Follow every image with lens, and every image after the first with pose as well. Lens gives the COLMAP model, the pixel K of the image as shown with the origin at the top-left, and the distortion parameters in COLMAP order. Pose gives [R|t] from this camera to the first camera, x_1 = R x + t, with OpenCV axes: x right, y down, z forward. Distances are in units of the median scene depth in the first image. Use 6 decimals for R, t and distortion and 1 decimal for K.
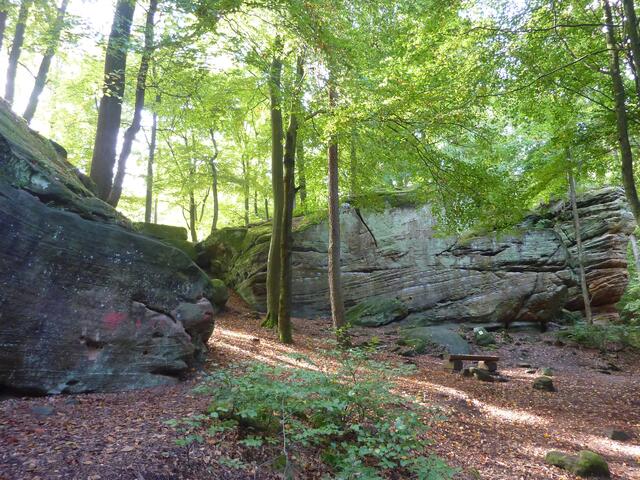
lens RADIAL K [[503.3, 0, 320.4], [0, 503.3, 240.2], [0, 0, 1]] dist [-0.021481, -0.007046]
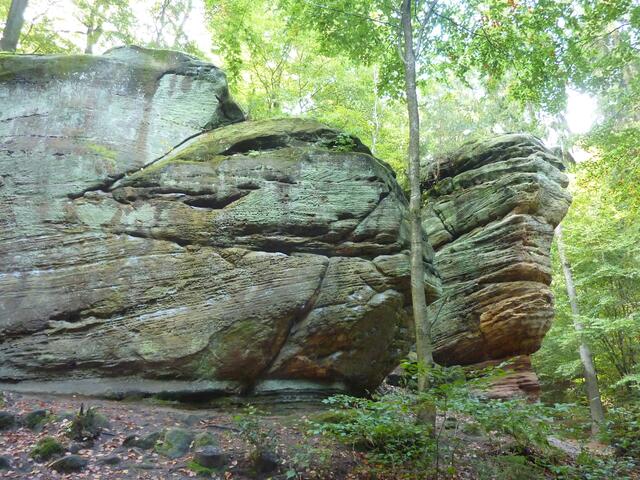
lens RADIAL K [[503.3, 0, 319.5], [0, 503.3, 240.0], [0, 0, 1]] dist [-0.021481, -0.007046]
pose [[0.994480, 0.056101, 0.088671, 0.389987], [-0.044875, 0.991283, -0.123873, 0.101801], [-0.094847, 0.119210, 0.988328, 0.600001]]
